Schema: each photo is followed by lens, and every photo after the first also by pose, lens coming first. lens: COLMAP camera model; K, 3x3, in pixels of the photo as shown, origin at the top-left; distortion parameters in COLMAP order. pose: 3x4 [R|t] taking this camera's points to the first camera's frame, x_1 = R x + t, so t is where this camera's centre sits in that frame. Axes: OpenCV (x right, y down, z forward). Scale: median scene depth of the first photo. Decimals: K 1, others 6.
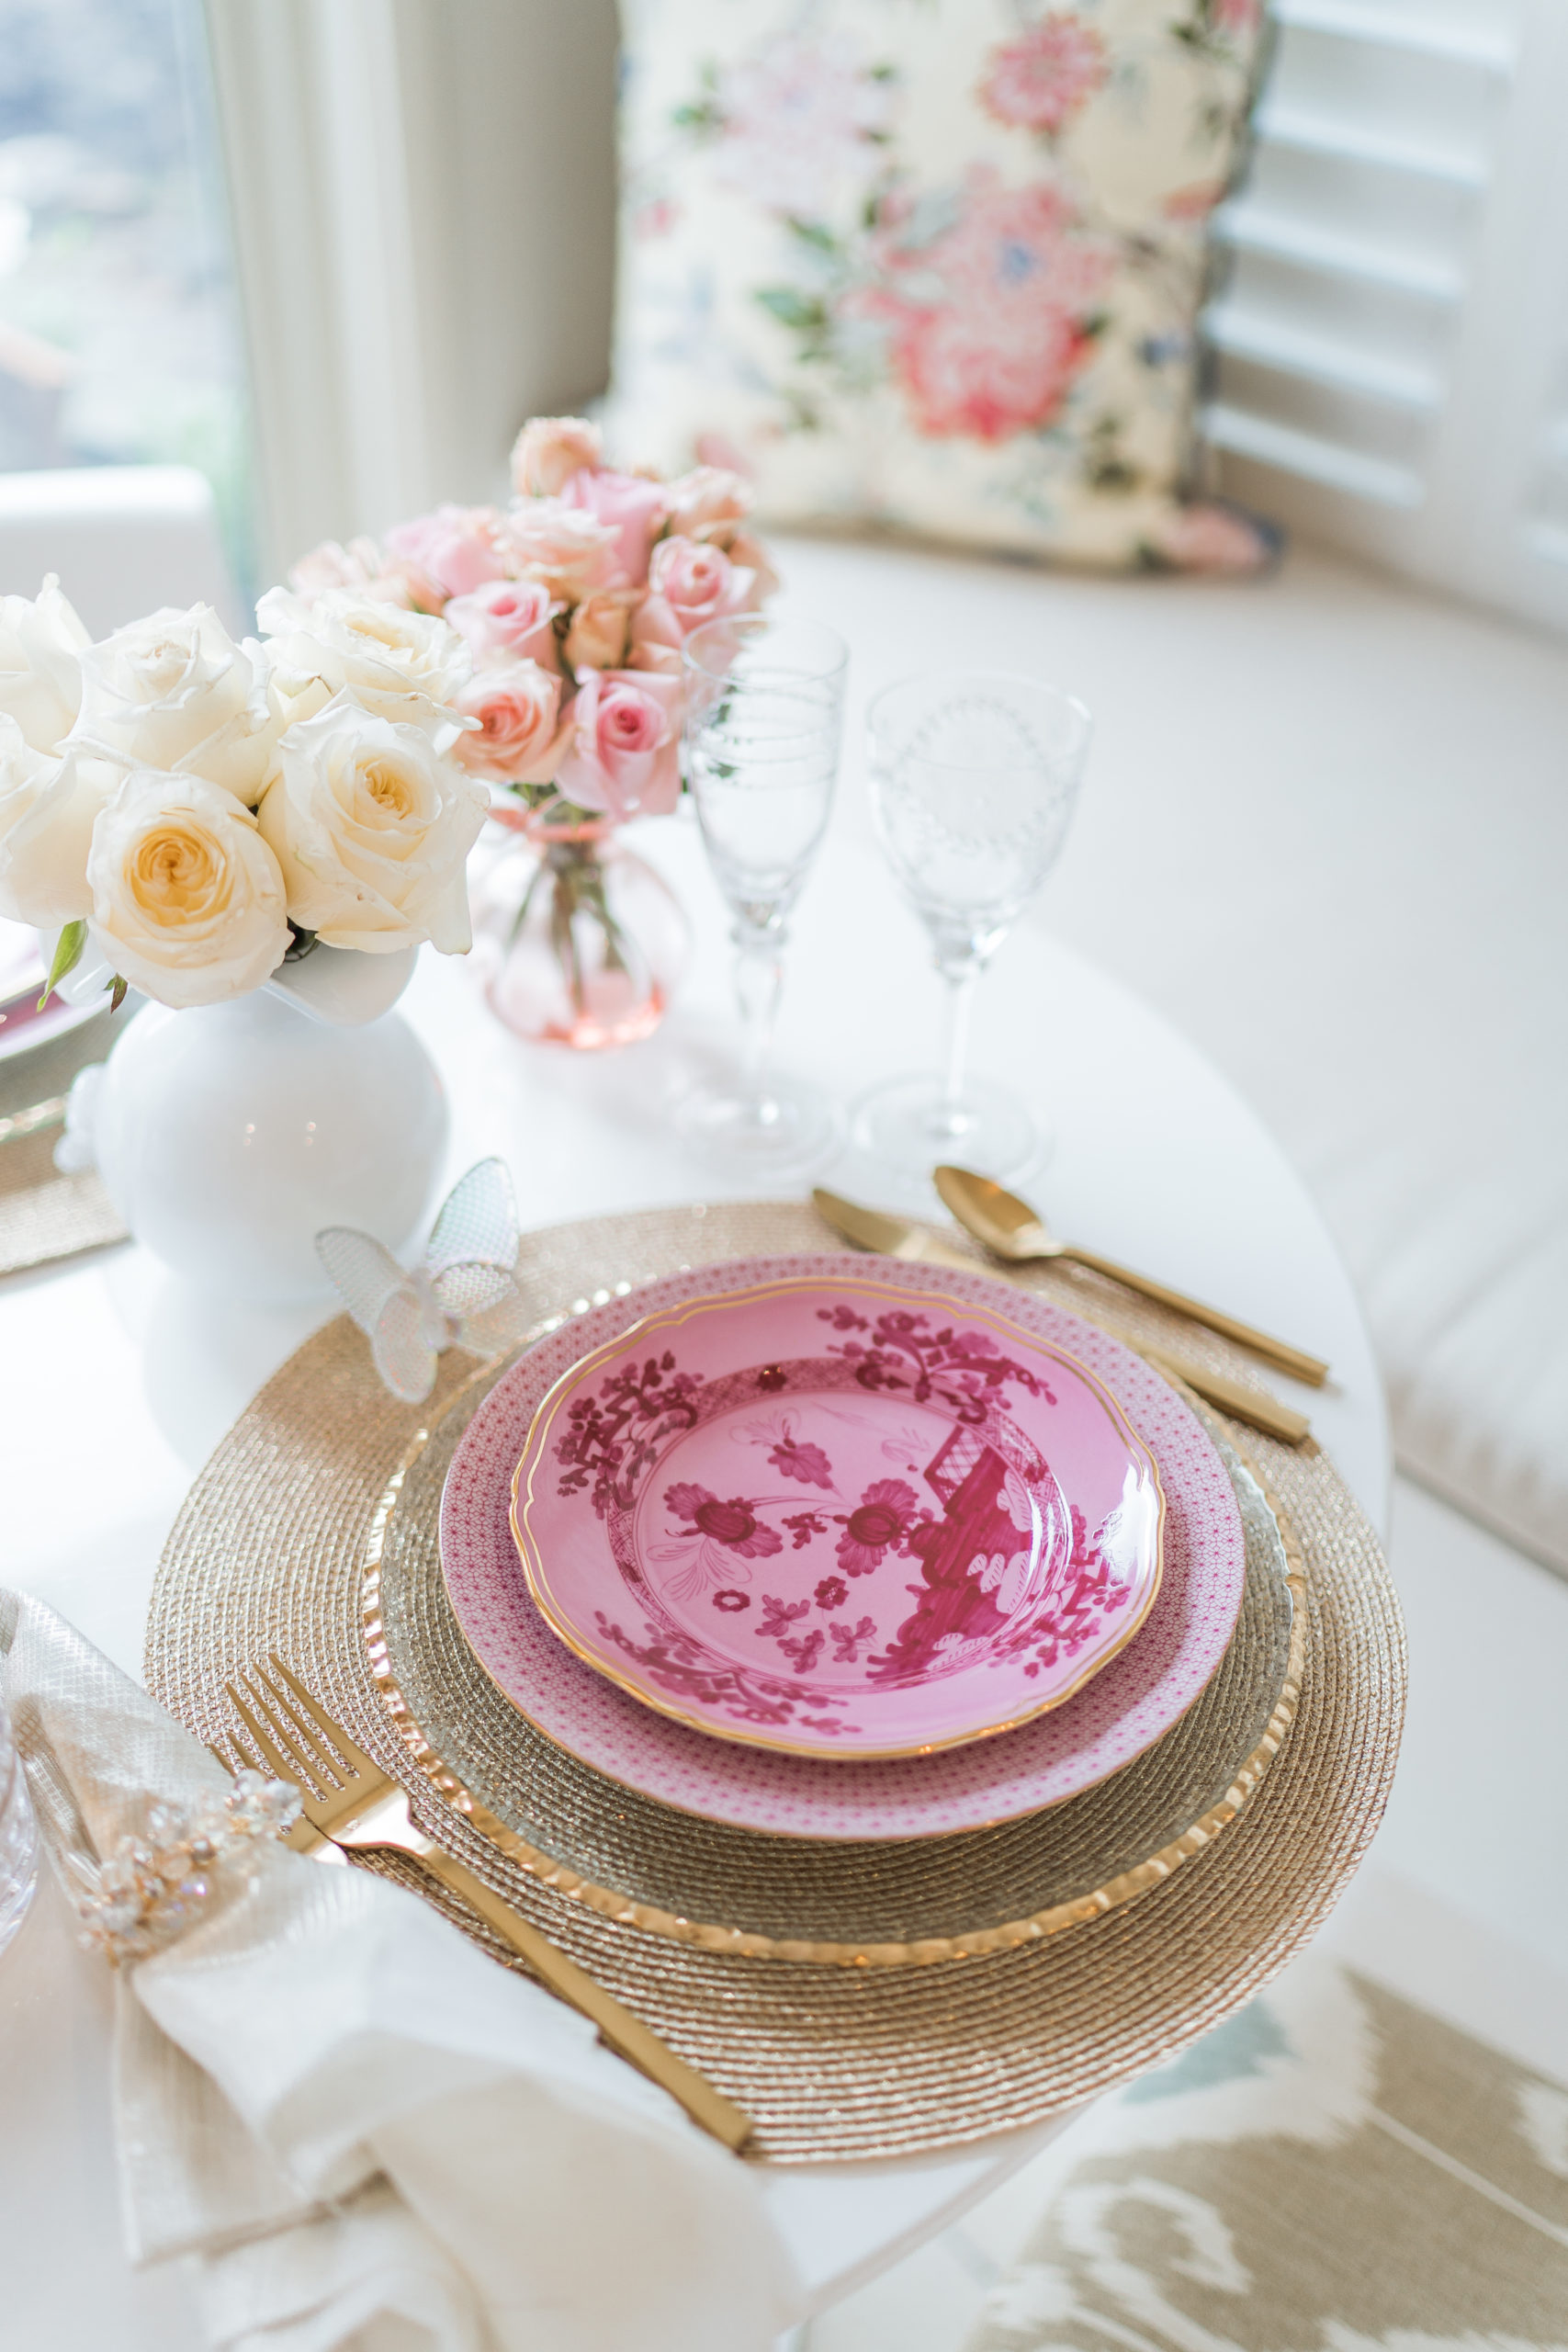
lens RADIAL K [[2250.6, 0, 783.0], [0, 2250.6, 1160.7], [0, 0, 1]] dist [0.078706, 0.000000]
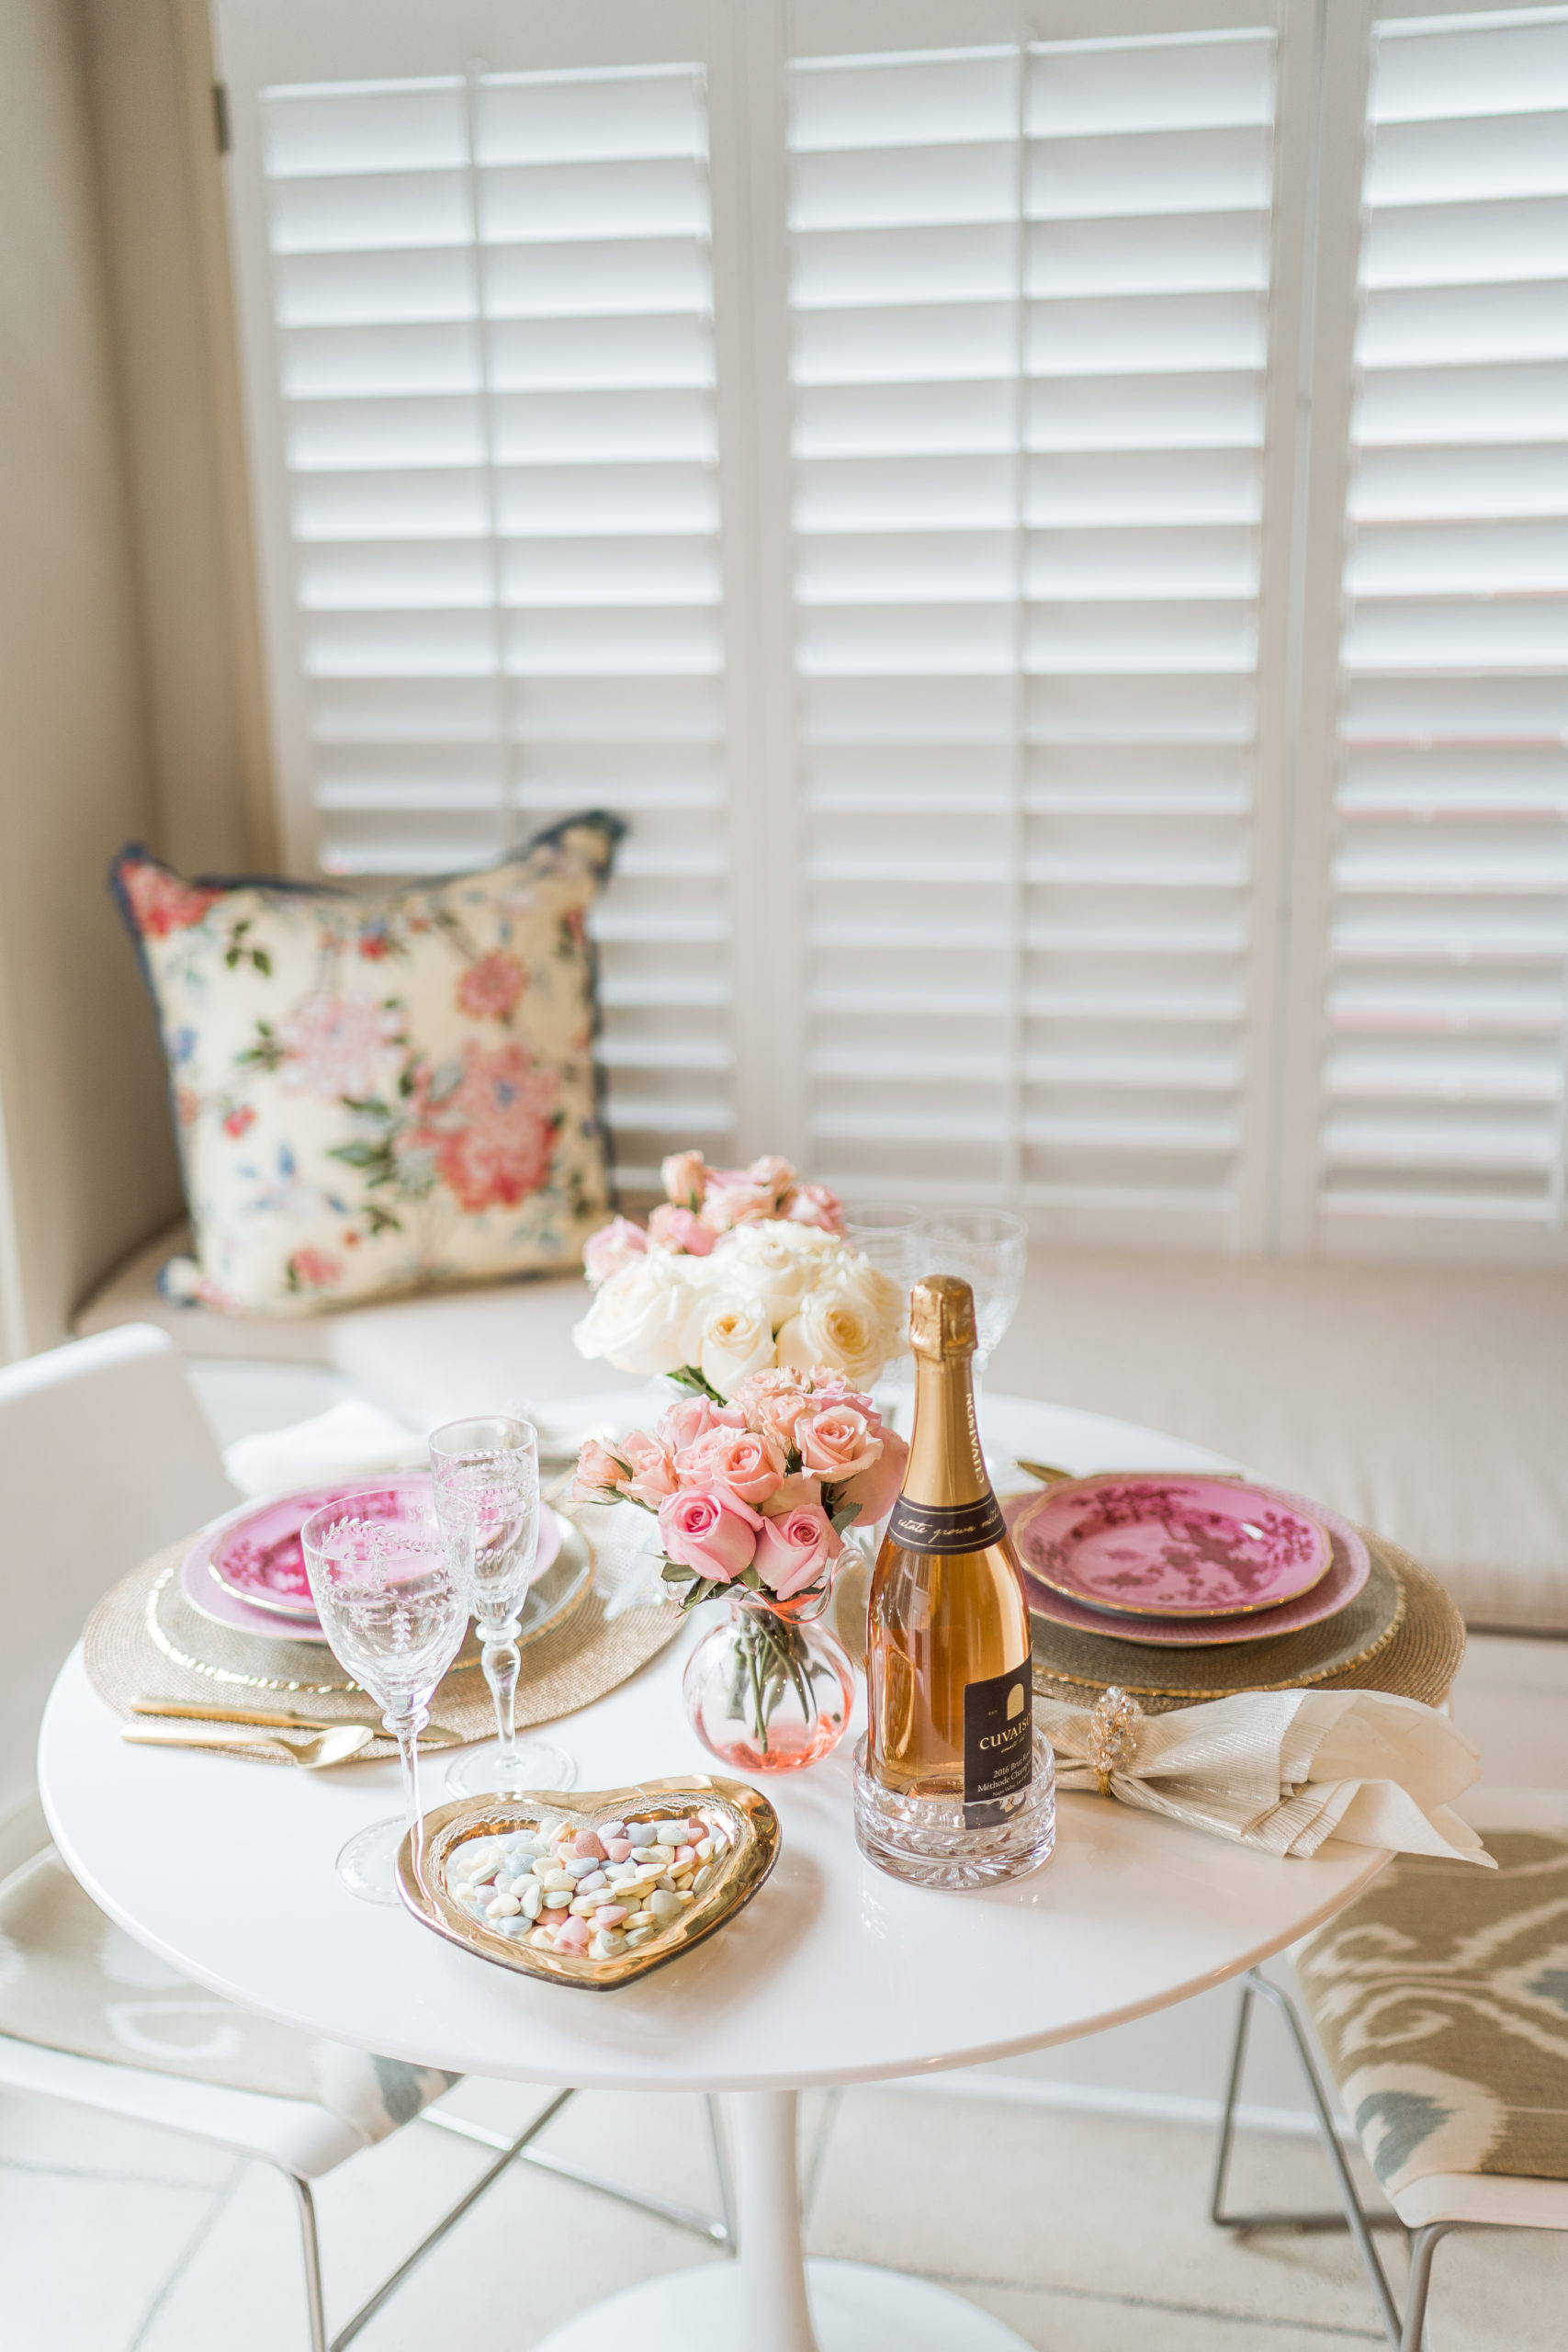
lens RADIAL K [[2250.6, 0, 779.1], [0, 2250.6, 1186.7], [0, 0, 1]] dist [0.078706, 0.000000]
pose [[0.817089, -0.224678, 0.530929, -1.026922], [0.394237, 0.889706, -0.230218, 0.153188], [-0.420646, 0.397420, 0.815545, -0.528612]]
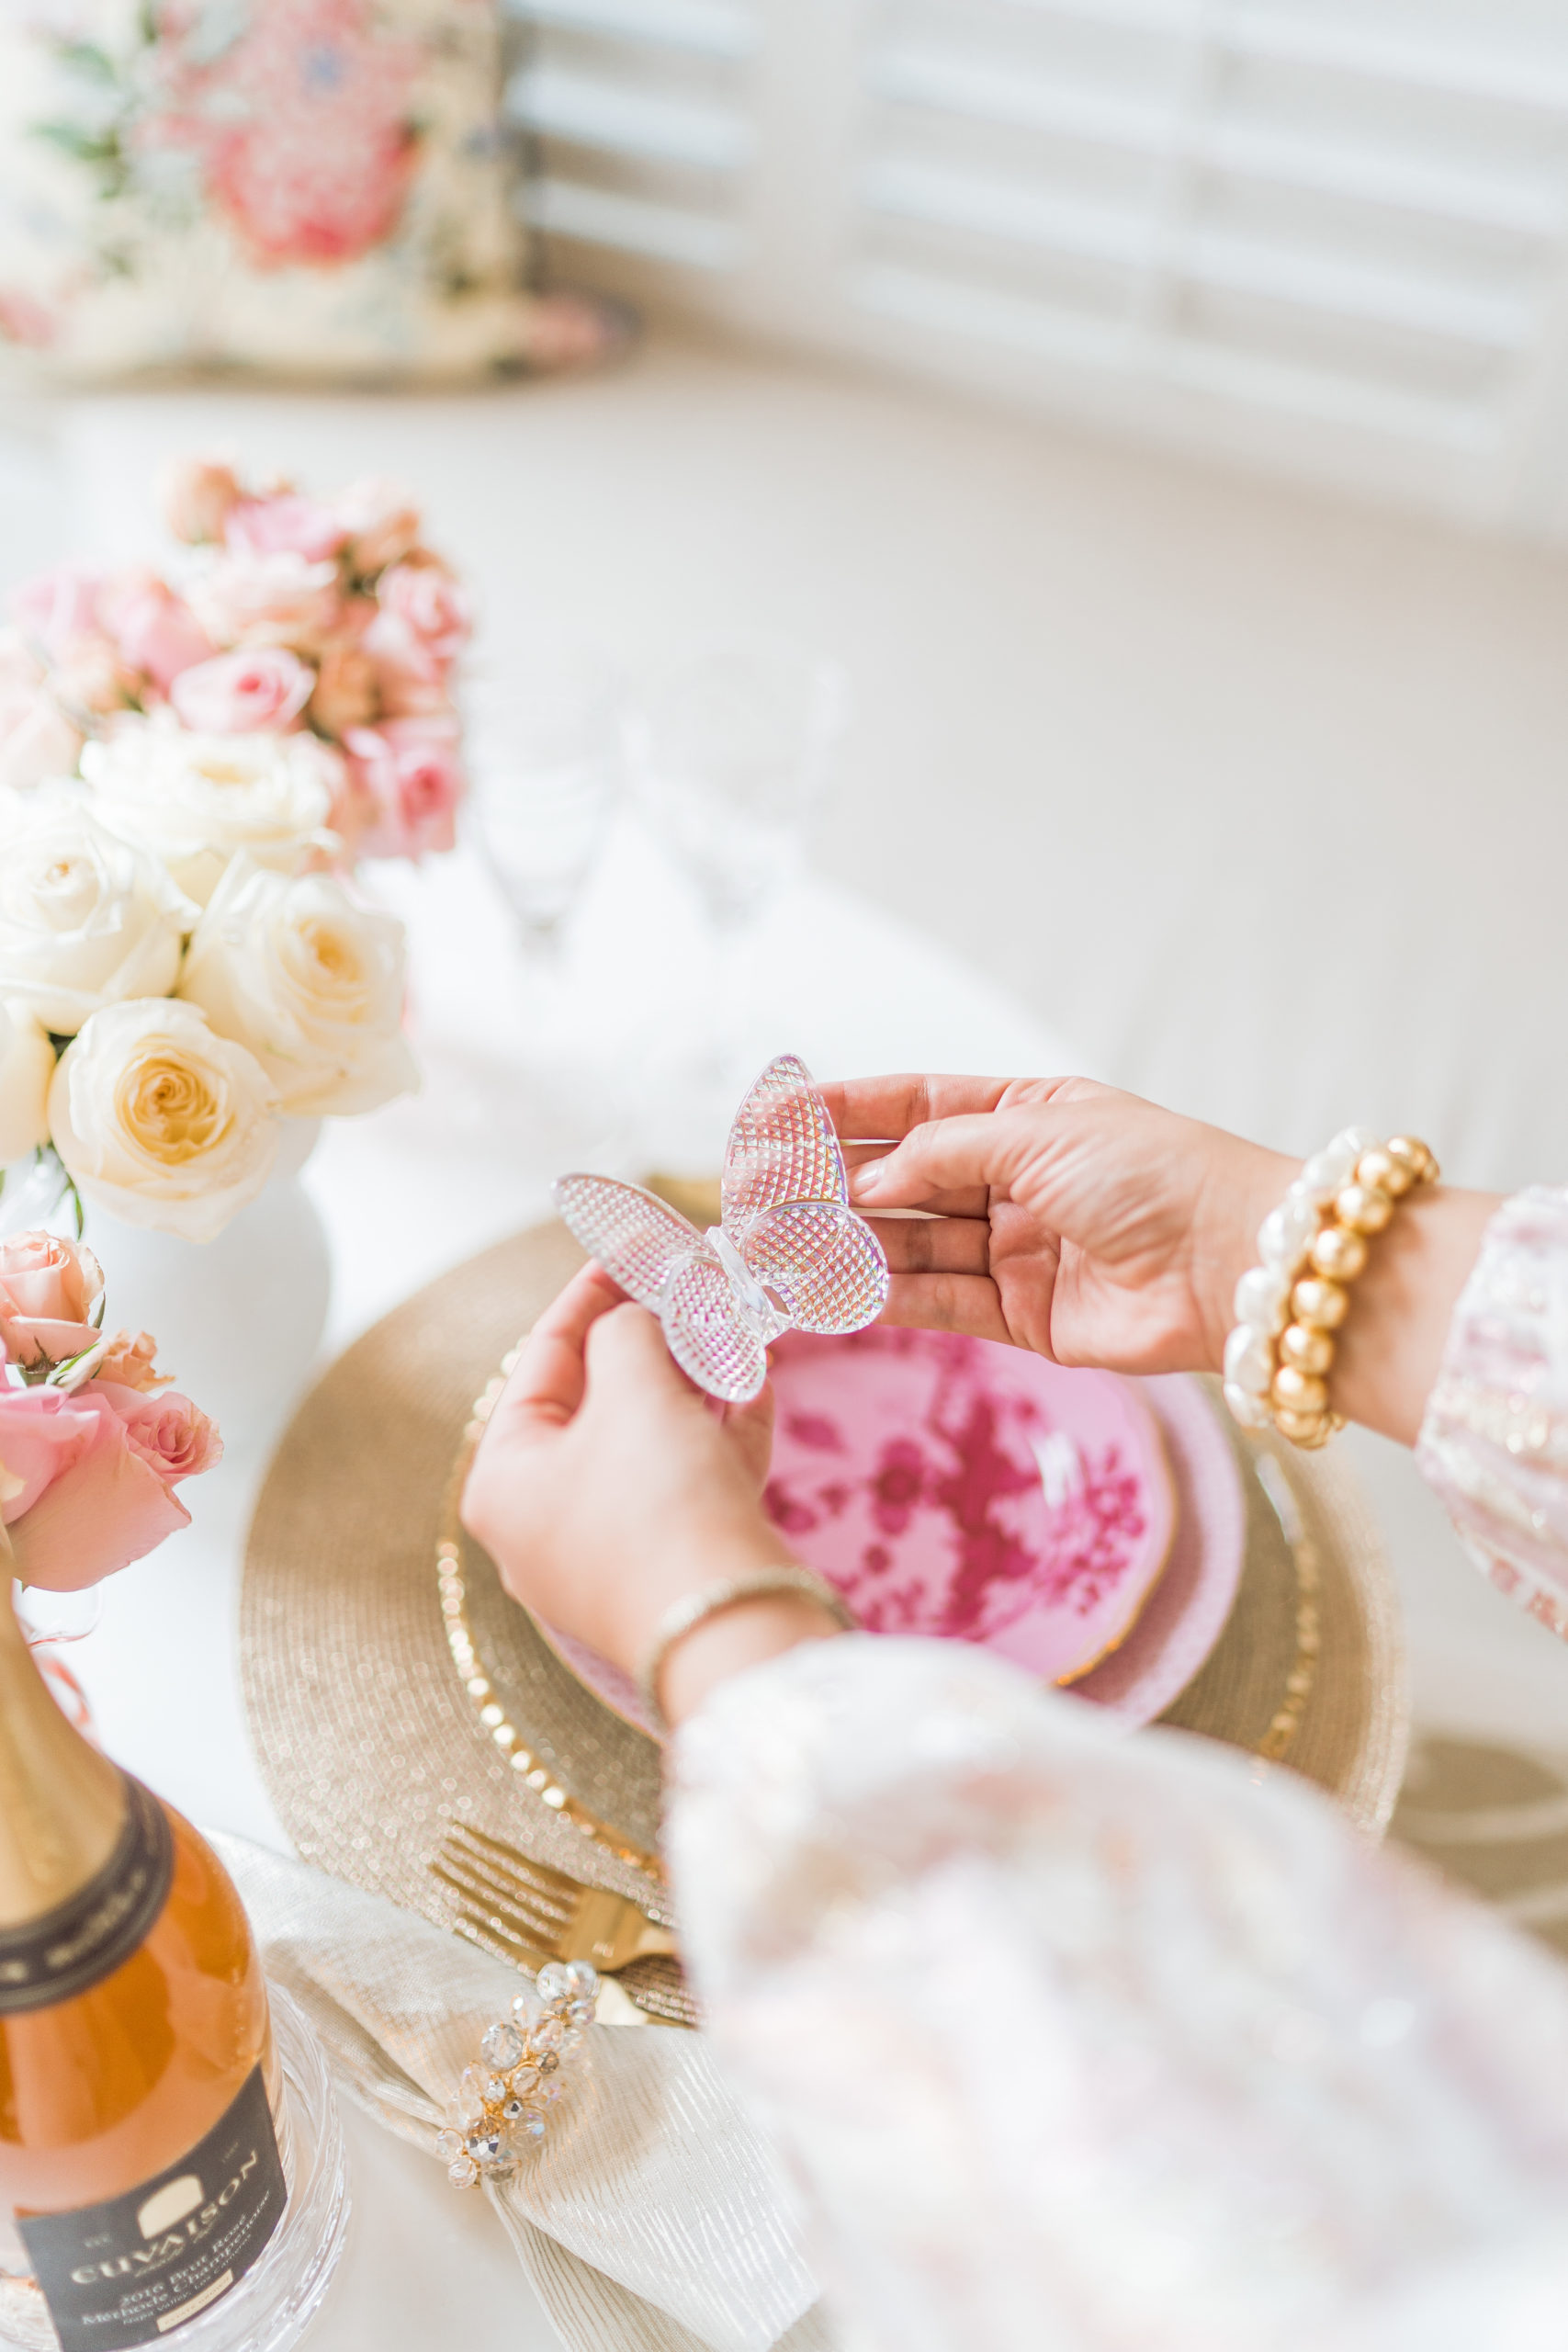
lens RADIAL K [[2250.6, 0, 797.7], [0, 2250.6, 1185.1], [0, 0, 1]] dist [0.078706, 0.000000]
pose [[0.911638, -0.273683, 0.306618, -0.240789], [0.226009, 0.956938, 0.182180, -0.152693], [-0.343274, -0.096784, 0.934236, 0.020258]]
